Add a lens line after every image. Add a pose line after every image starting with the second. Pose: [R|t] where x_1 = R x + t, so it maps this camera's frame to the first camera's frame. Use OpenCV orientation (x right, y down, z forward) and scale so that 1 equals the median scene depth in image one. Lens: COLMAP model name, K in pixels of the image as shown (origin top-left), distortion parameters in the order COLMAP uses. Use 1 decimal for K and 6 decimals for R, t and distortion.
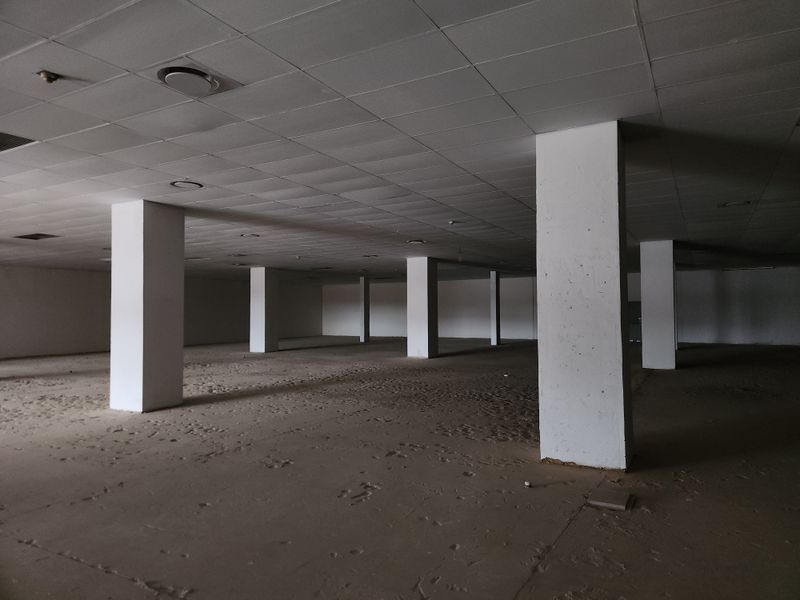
lens RADIAL K [[523.8, 0, 400.0], [0, 523.8, 300.0], [0, 0, 1]] dist [0.077739, -0.068127]
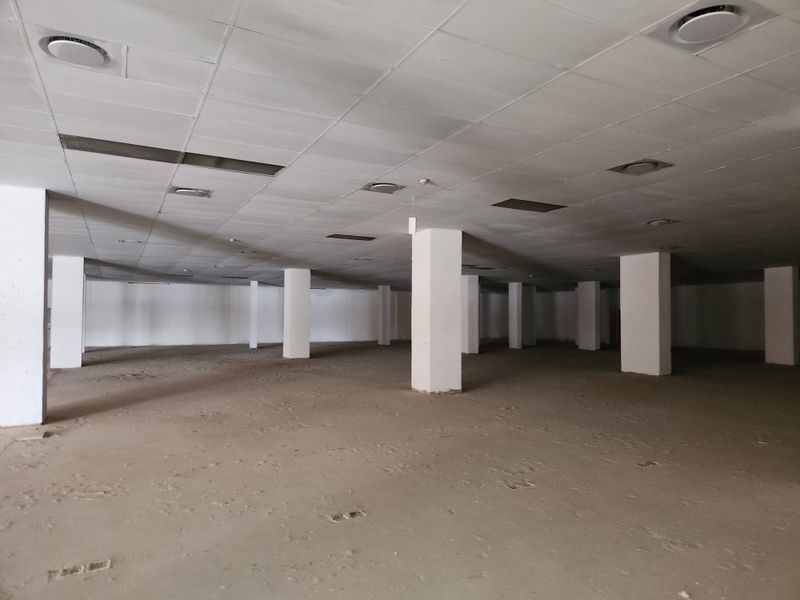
lens RADIAL K [[523.8, 0, 400.0], [0, 523.8, 300.0], [0, 0, 1]] dist [0.077739, -0.068127]
pose [[0.532037, 0.038502, 0.845845, -0.331884], [-0.028401, 0.999215, -0.027619, -0.014813], [-0.846245, -0.009329, 0.532713, -0.665749]]
